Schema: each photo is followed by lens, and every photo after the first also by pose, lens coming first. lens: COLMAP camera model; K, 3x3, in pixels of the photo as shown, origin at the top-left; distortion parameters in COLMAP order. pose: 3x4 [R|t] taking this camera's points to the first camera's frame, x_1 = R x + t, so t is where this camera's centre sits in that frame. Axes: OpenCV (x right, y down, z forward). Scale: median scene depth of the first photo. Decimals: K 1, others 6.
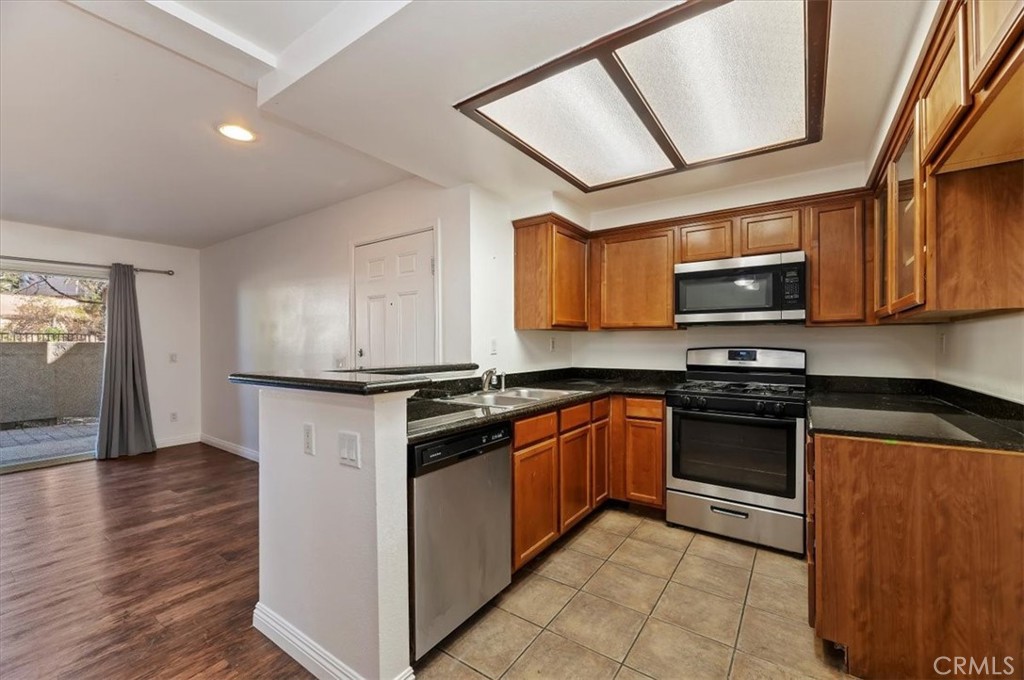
lens RADIAL K [[409.5, 0, 512.4], [0, 409.5, 343.0], [0, 0, 1]] dist [-0.001945, -0.000216]
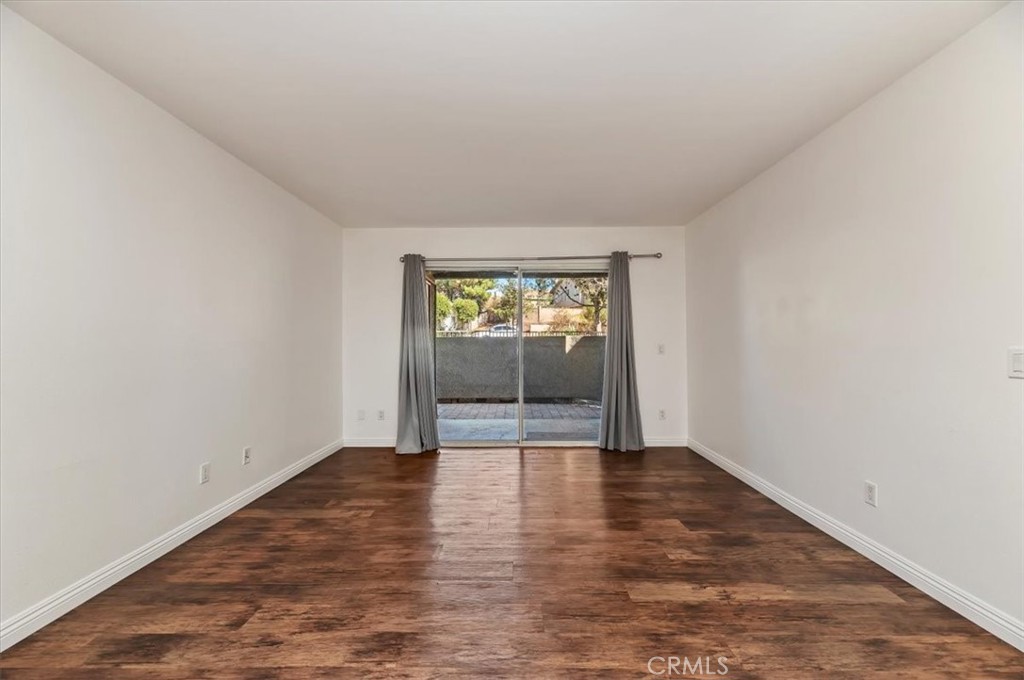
lens RADIAL K [[413.8, 0, 517.1], [0, 413.8, 341.7], [0, 0, 1]] dist [-0.002000, -0.000434]
pose [[0.567314, -0.002273, -0.823498, -0.273862], [0.005038, 0.999987, 0.000710, 0.018067], [0.823486, -0.004551, 0.567318, 0.232416]]
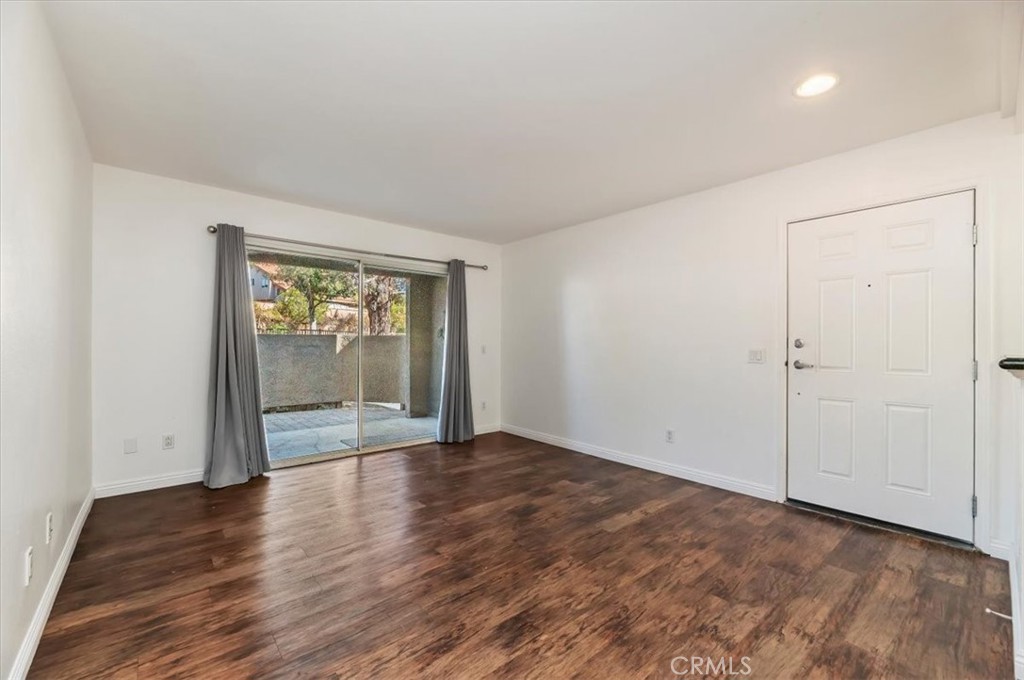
lens RADIAL K [[413.8, 0, 517.1], [0, 413.8, 341.7], [0, 0, 1]] dist [-0.002000, -0.000434]
pose [[0.968877, 0.008279, -0.247406, -0.520992], [-0.008873, 0.999960, -0.001286, 0.018480], [0.247385, 0.003442, 0.968911, -0.004657]]
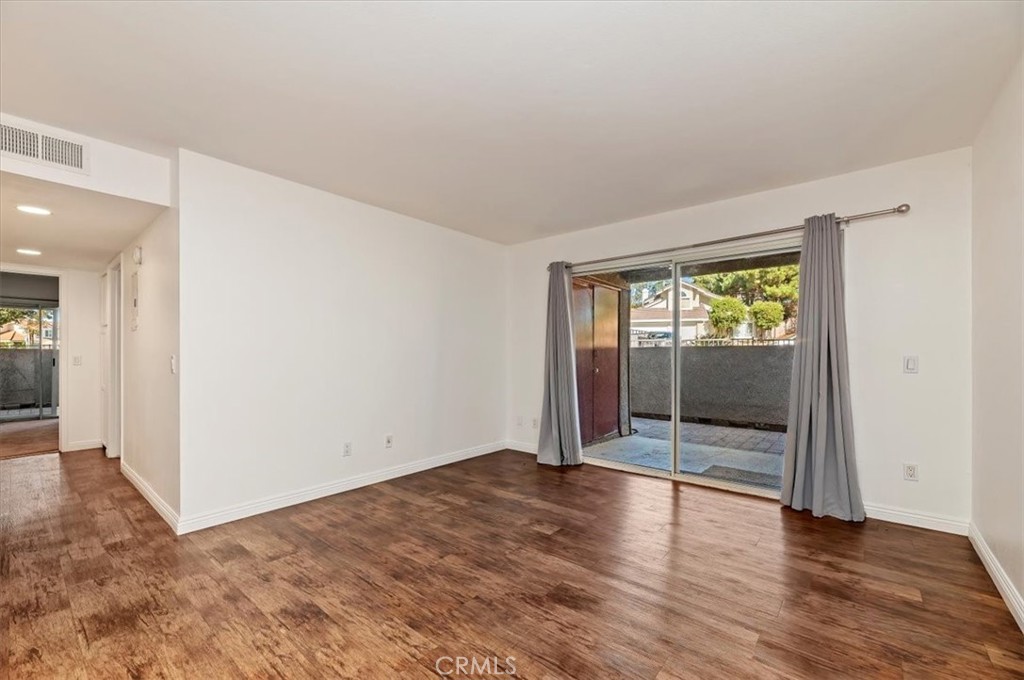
lens RADIAL K [[420.0, 0, 514.1], [0, 420.0, 358.1], [0, 0, 1]] dist [-0.002476, -0.000227]
pose [[-0.087169, 0.012579, -0.996114, -0.241896], [0.003039, 0.999919, 0.012361, 0.020133], [0.996189, -0.001949, -0.087200, 0.558733]]
